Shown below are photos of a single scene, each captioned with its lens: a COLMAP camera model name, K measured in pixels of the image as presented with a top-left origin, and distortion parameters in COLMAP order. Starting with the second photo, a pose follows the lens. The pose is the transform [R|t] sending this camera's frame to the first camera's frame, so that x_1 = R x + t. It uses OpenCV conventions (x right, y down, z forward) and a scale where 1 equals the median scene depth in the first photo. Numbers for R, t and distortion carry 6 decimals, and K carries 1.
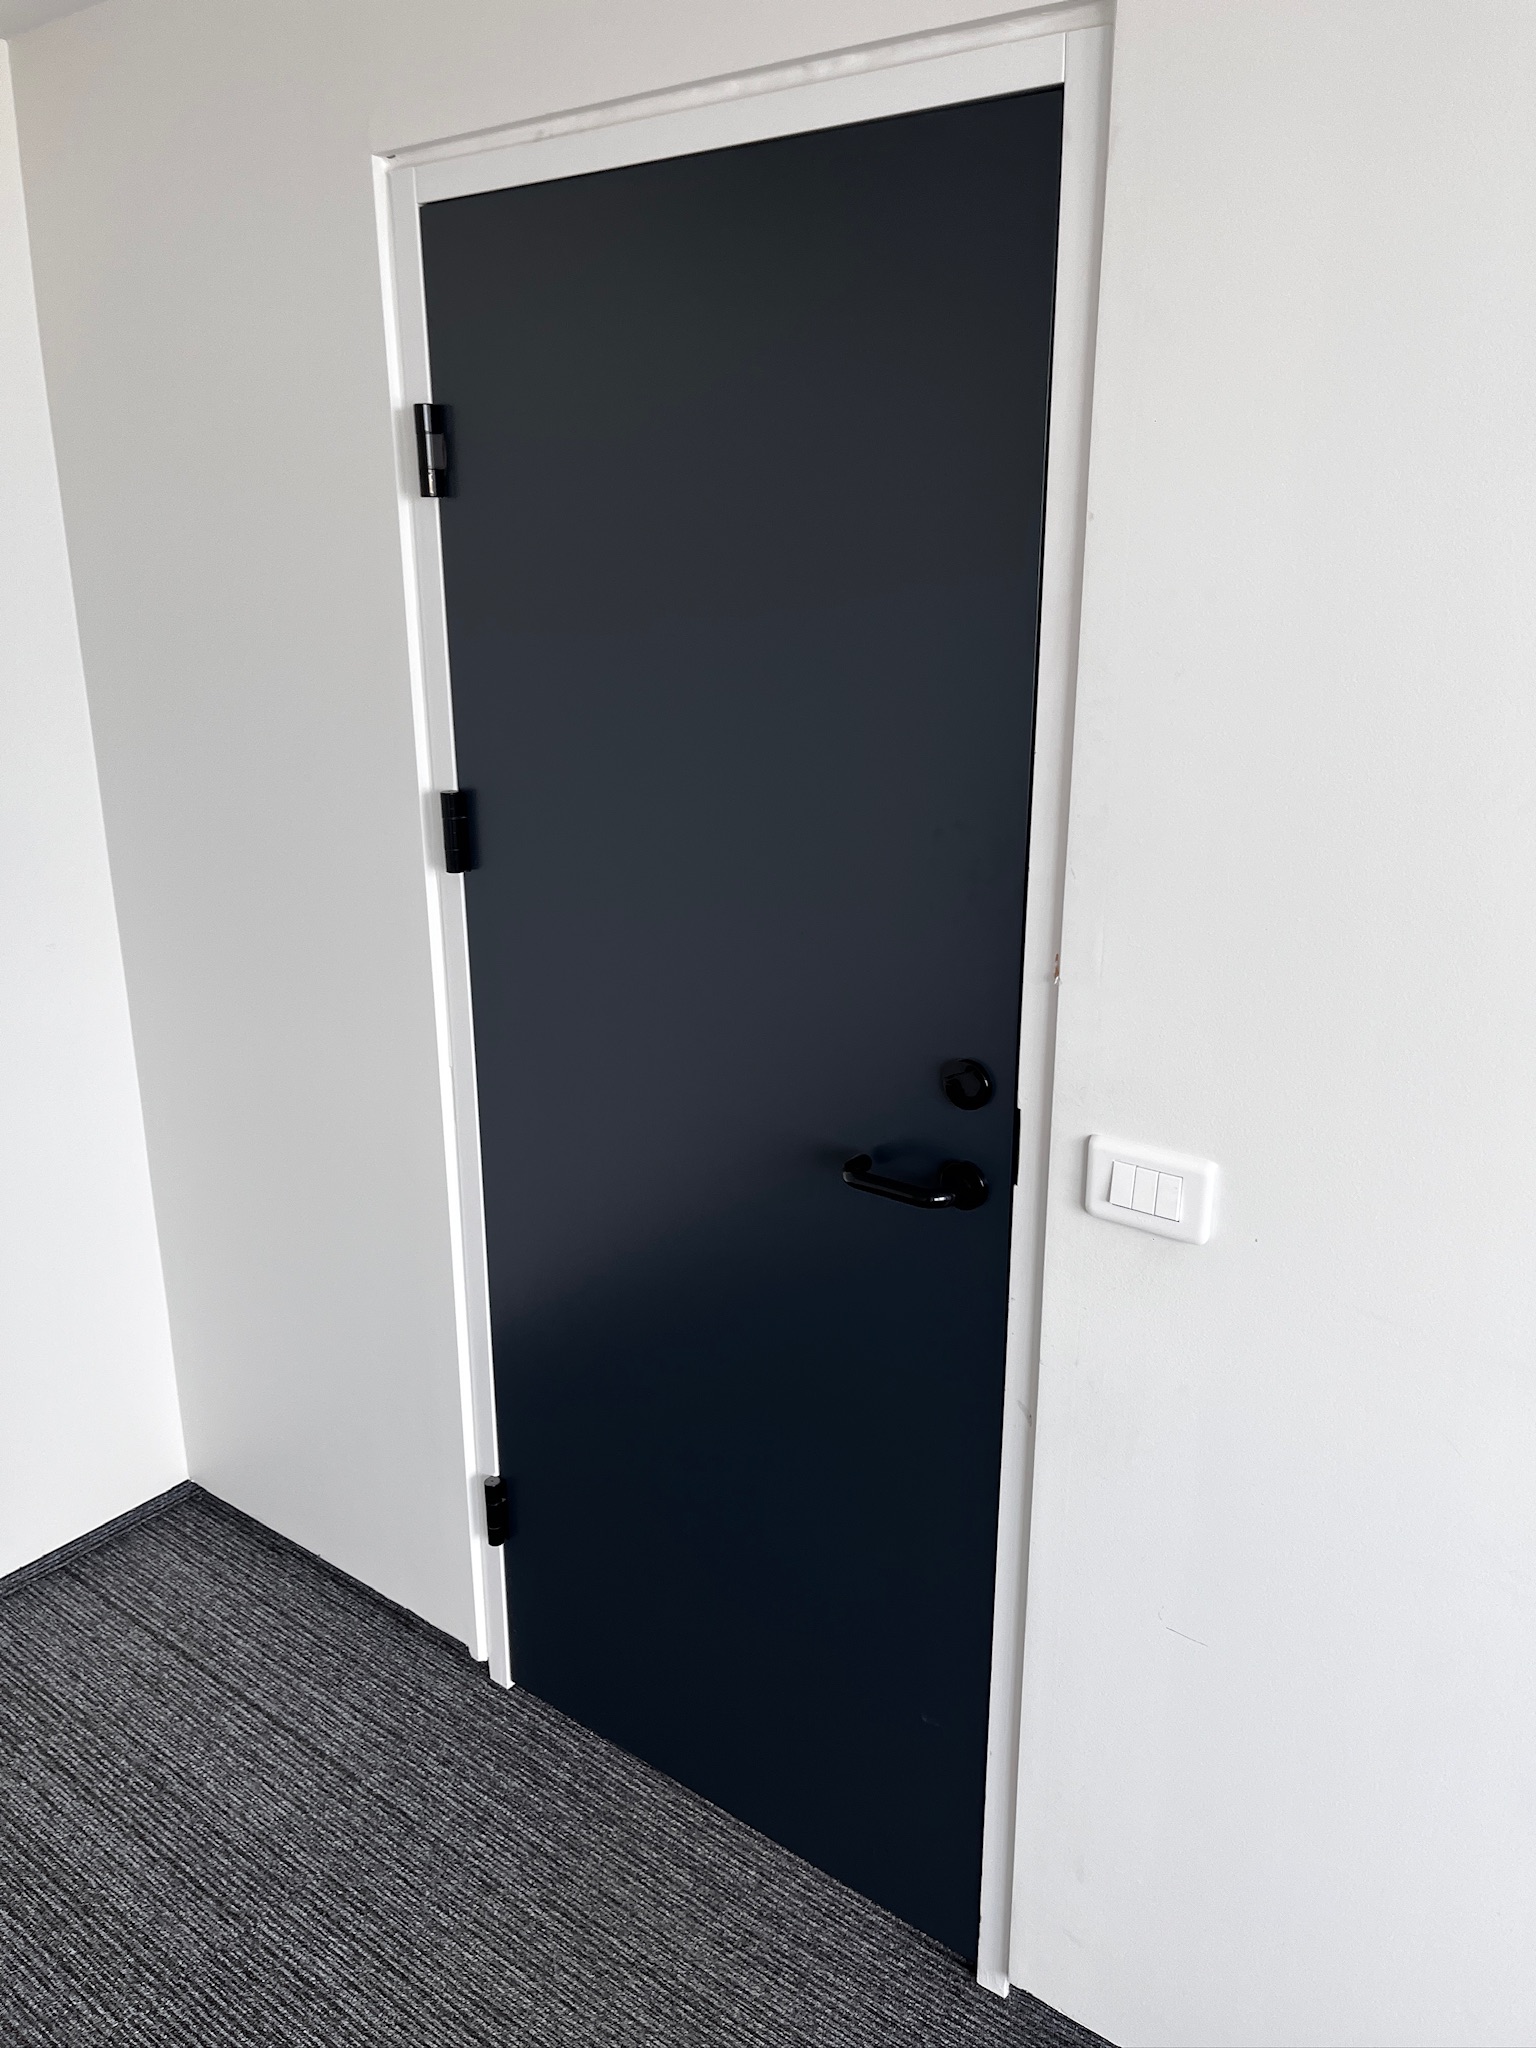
lens RADIAL K [[1533.7, 0, 773.8], [0, 1533.7, 1011.8], [0, 0, 1]] dist [0.069488, -0.100815]
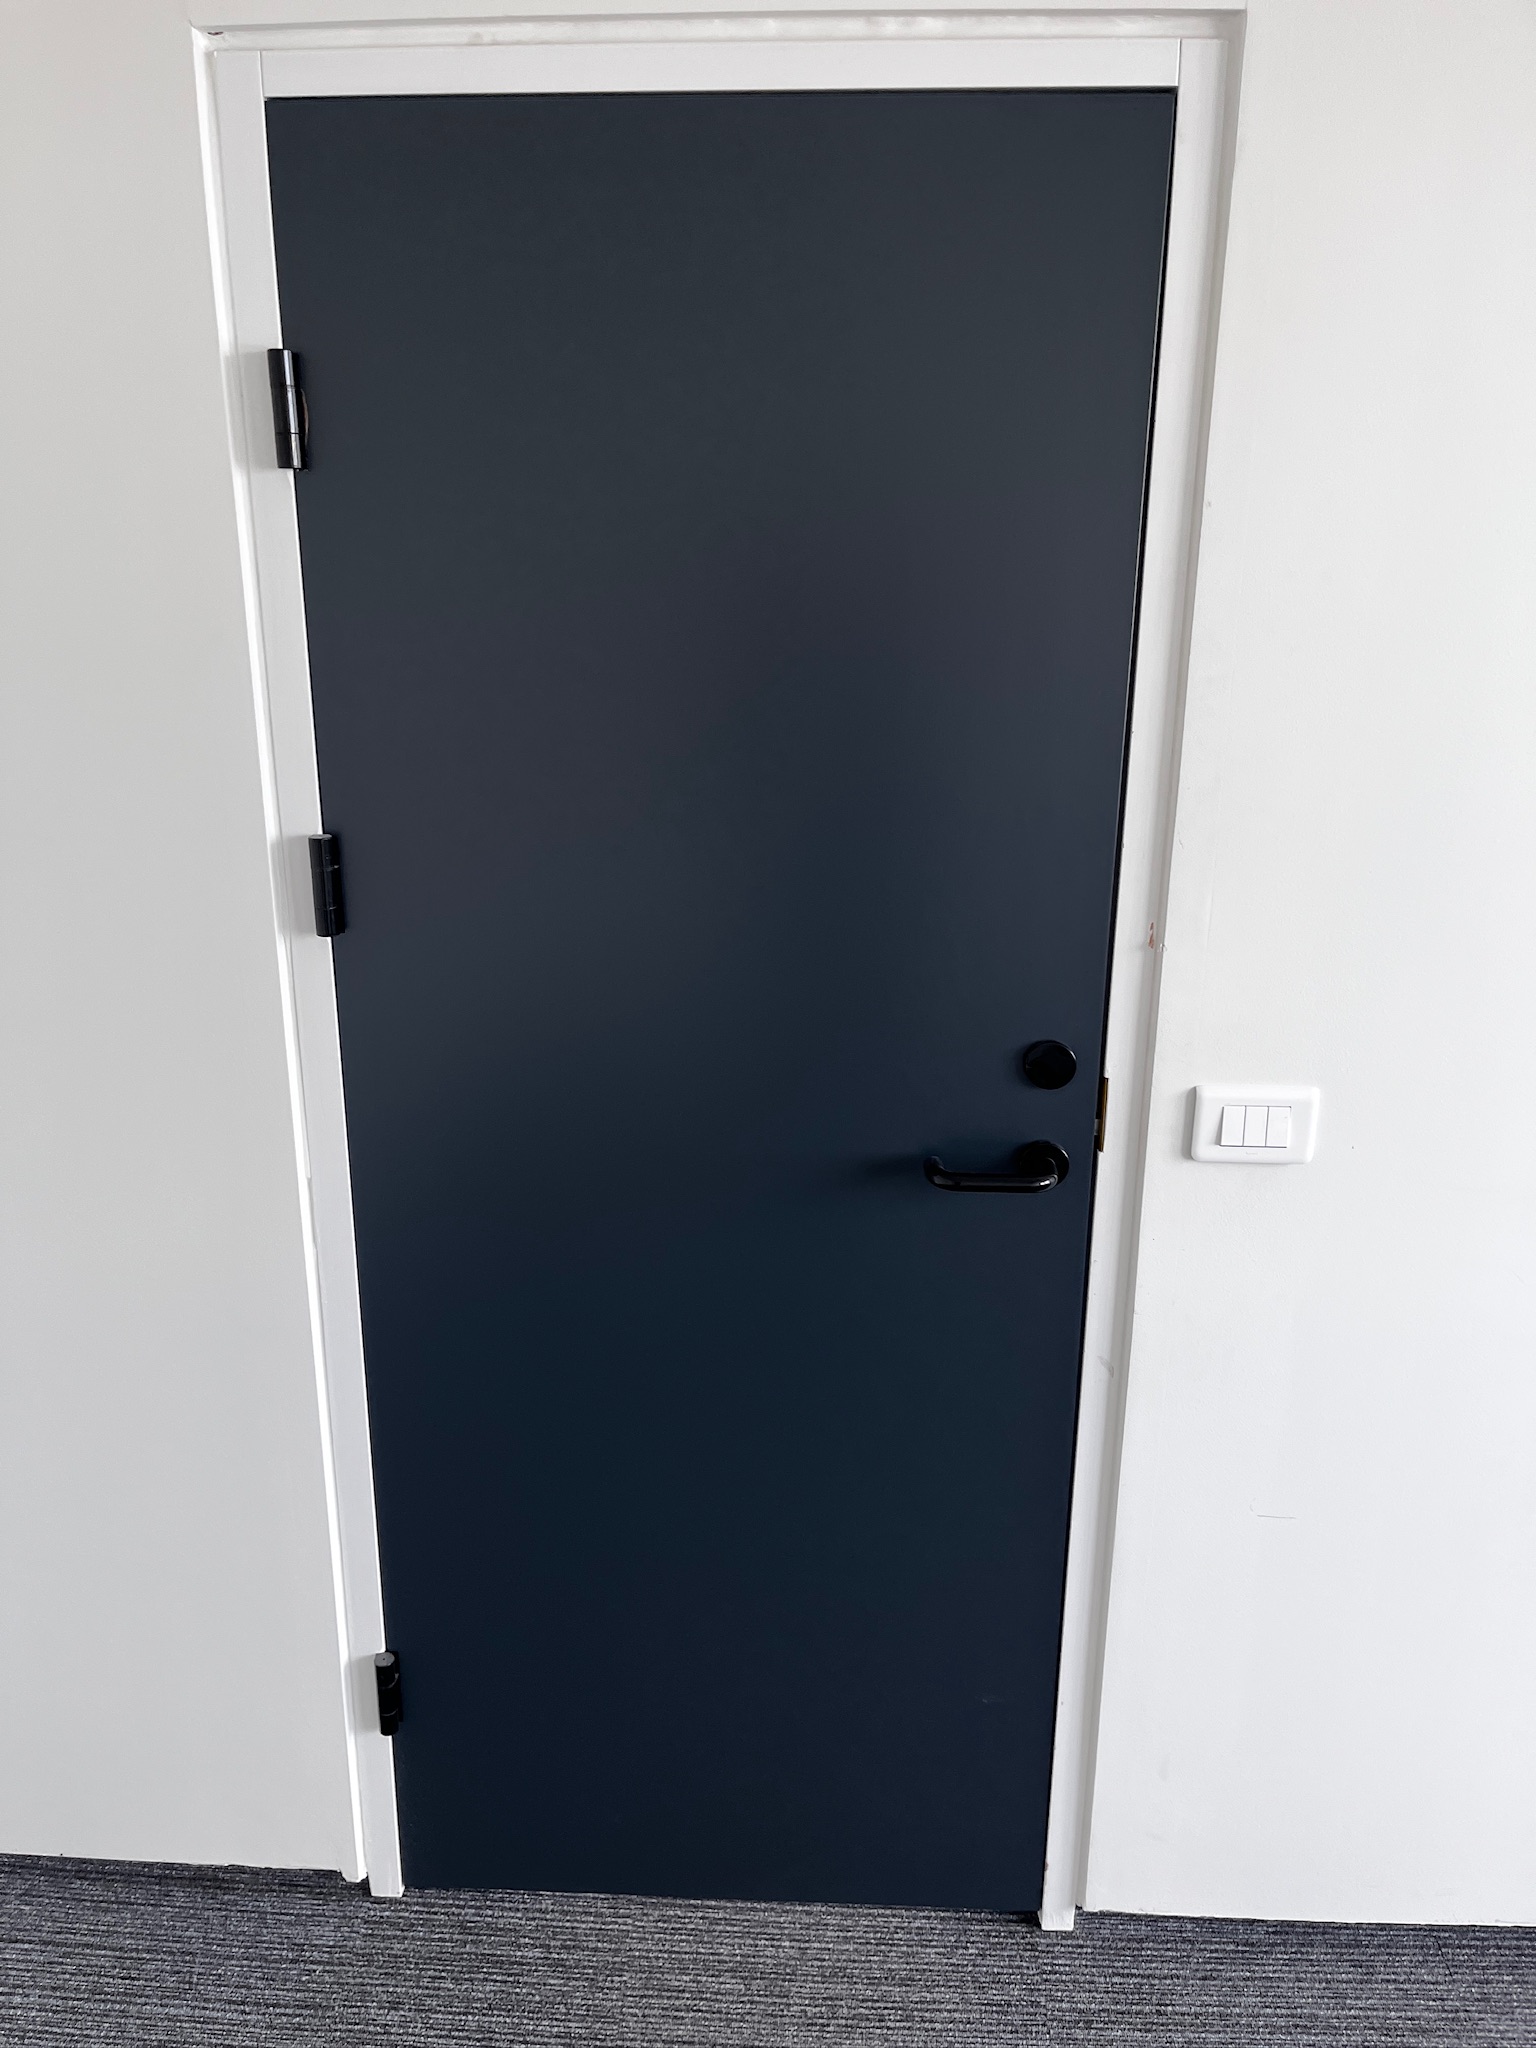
lens RADIAL K [[1553.0, 0, 768.0], [0, 1553.0, 1024.0], [0, 0, 1]] dist [0.066669, -0.107986]
pose [[0.826067, -0.166068, 0.538549, -0.518794], [0.161843, 0.985251, 0.055567, -0.059663], [-0.539834, 0.041259, 0.840760, 0.211691]]
